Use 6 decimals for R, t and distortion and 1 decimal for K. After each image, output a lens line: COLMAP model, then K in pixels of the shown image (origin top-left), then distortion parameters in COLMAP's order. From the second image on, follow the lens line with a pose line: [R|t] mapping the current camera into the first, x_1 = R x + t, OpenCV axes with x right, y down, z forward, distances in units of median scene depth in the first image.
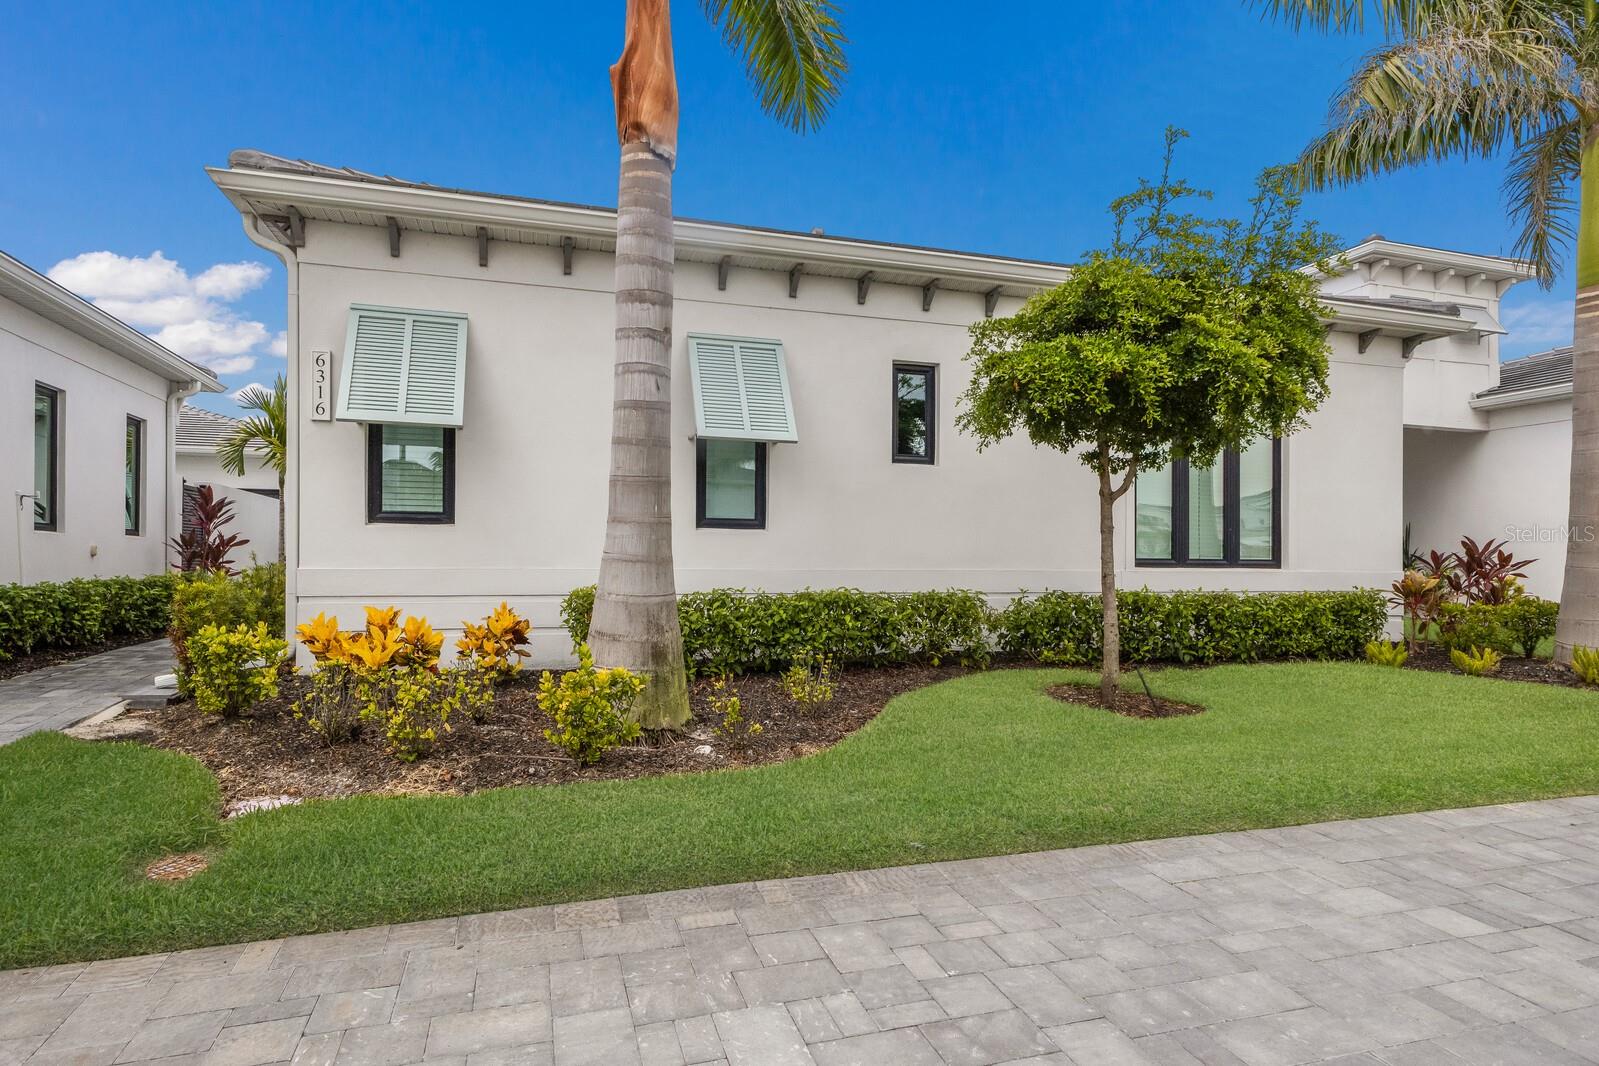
lens RADIAL K [[914.1, 0, 800.8], [0, 914.1, 543.5], [0, 0, 1]] dist [0.018076, -0.004901]
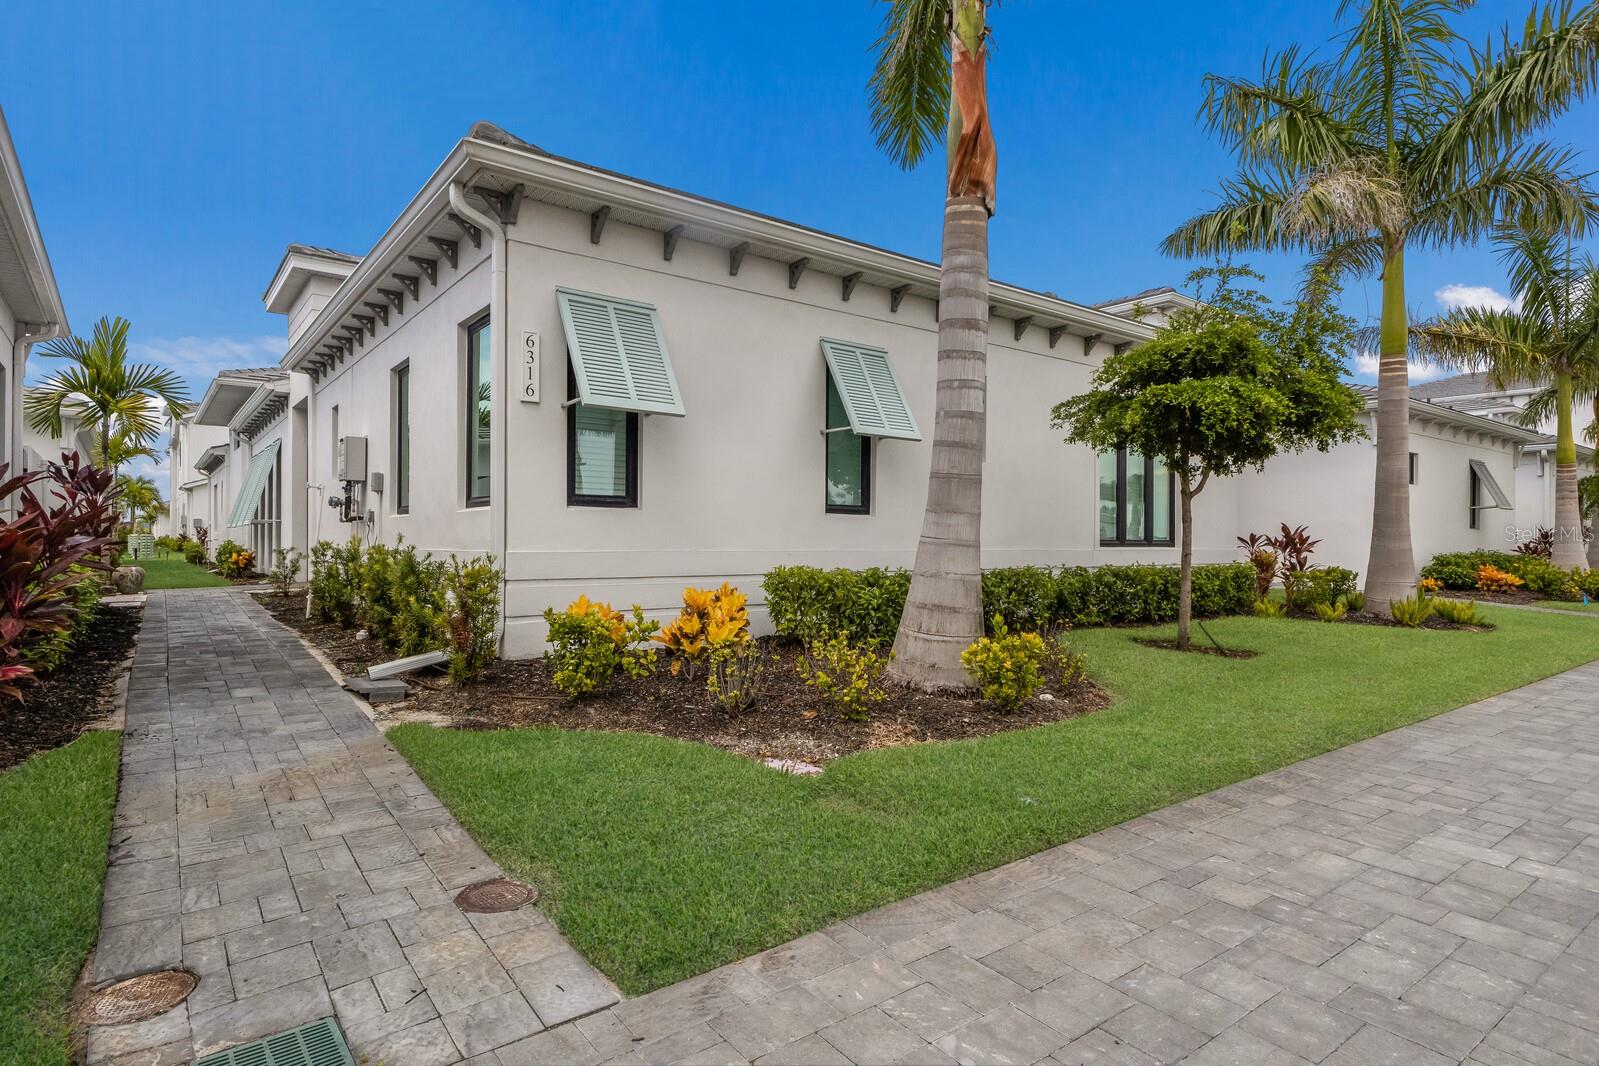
lens RADIAL K [[914.1, 0, 795.5], [0, 914.1, 526.2], [0, 0, 1]] dist [0.018076, -0.004901]
pose [[0.932220, 0.005612, 0.361848, -0.617004], [-0.008755, 0.999937, 0.007048, -0.009531], [-0.361785, -0.009738, 0.932211, -0.026421]]
